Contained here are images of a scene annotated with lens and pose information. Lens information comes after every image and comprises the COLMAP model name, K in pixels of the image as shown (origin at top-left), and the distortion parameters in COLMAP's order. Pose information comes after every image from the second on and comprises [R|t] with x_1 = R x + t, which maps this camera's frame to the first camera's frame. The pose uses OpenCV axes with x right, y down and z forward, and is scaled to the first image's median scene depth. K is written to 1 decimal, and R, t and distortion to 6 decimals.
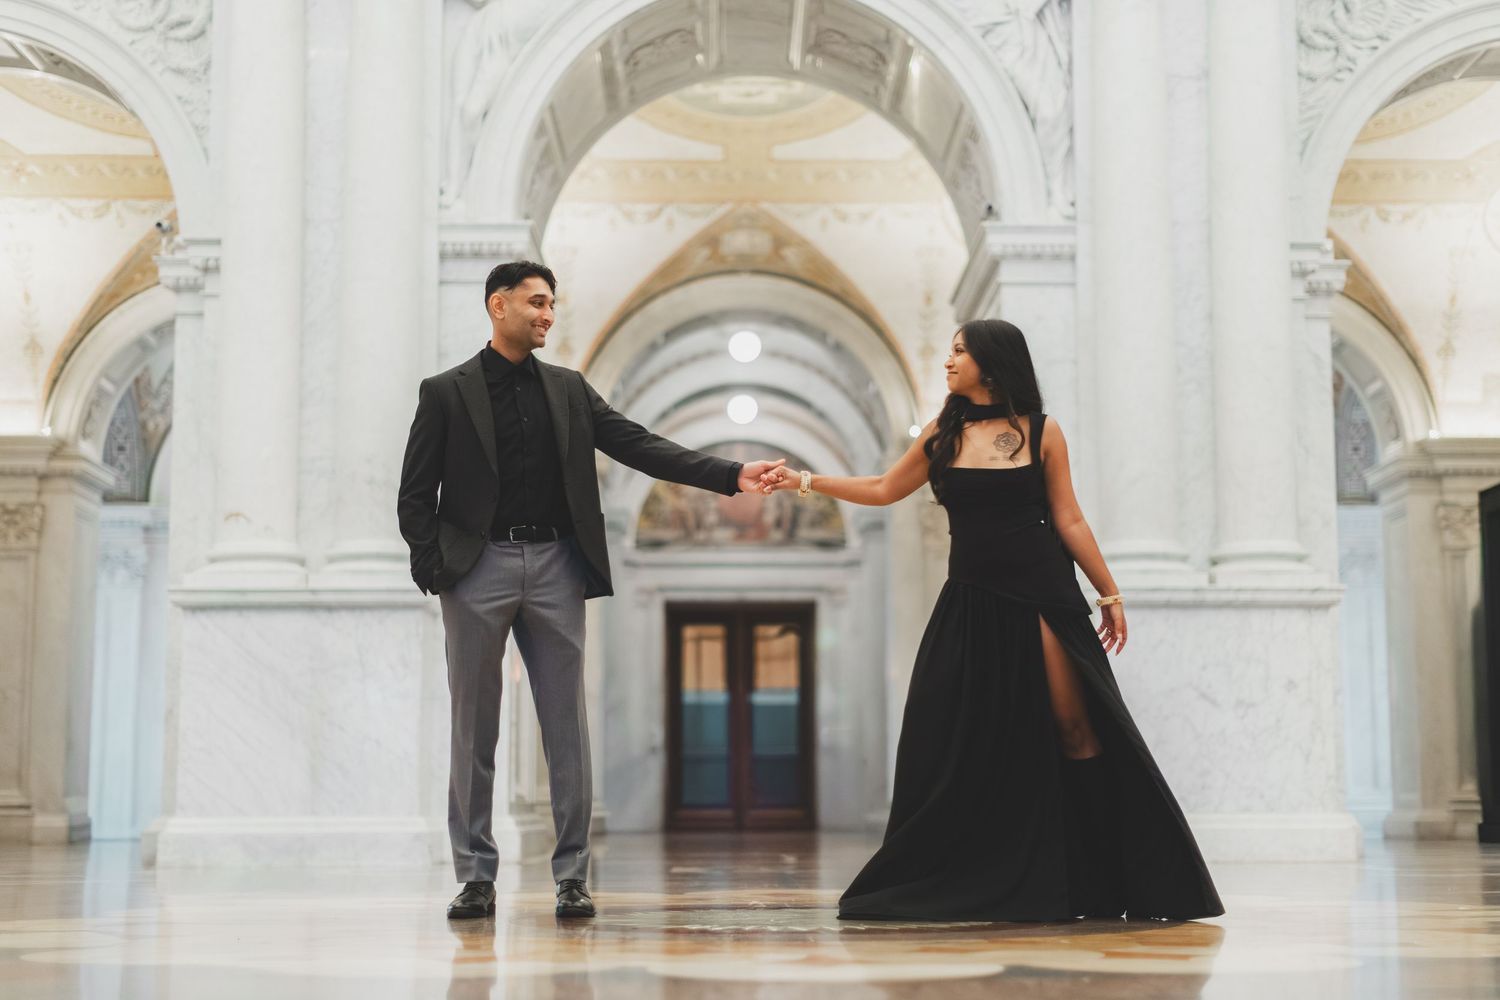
lens RADIAL K [[2175.2, 0, 742.1], [0, 2175.2, 498.6], [0, 0, 1]] dist [0.009668, 0.008692]
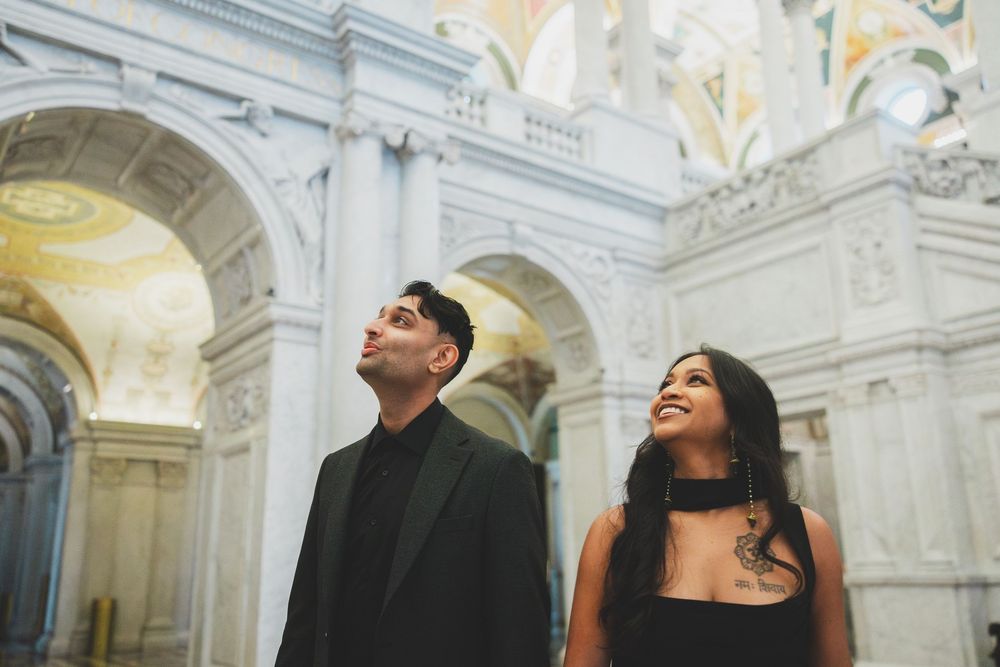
lens RADIAL K [[857.8, 0, 475.9], [0, 857.8, 332.2], [0, 0, 1]] dist [0.007171, 0.004180]
pose [[0.826172, 0.142853, 0.545008, -0.091045], [-0.066919, 0.985356, -0.156831, -0.014708], [-0.559430, 0.093098, 0.823632, 0.376369]]
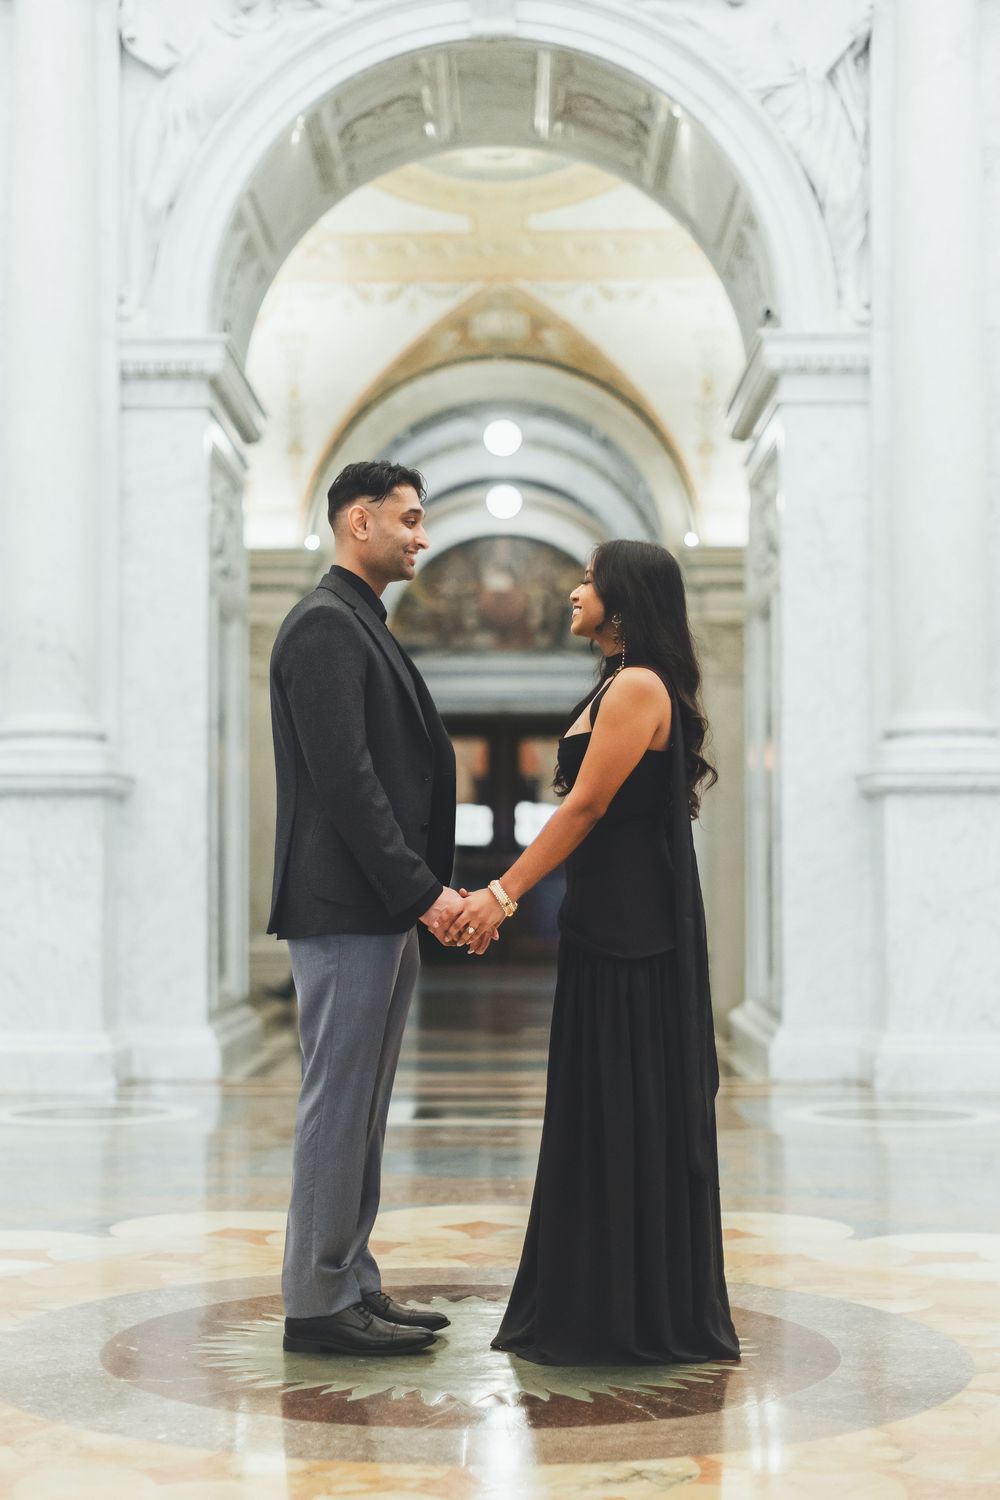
lens RADIAL K [[2318.9, 0, 409.6], [0, 2318.9, 795.4], [0, 0, 1]] dist [0.011175, -0.006039]
pose [[0.998802, -0.001810, -0.048907, 0.017454], [0.006654, 0.995059, 0.099062, -0.034578], [0.048486, -0.099269, 0.993879, 0.076644]]
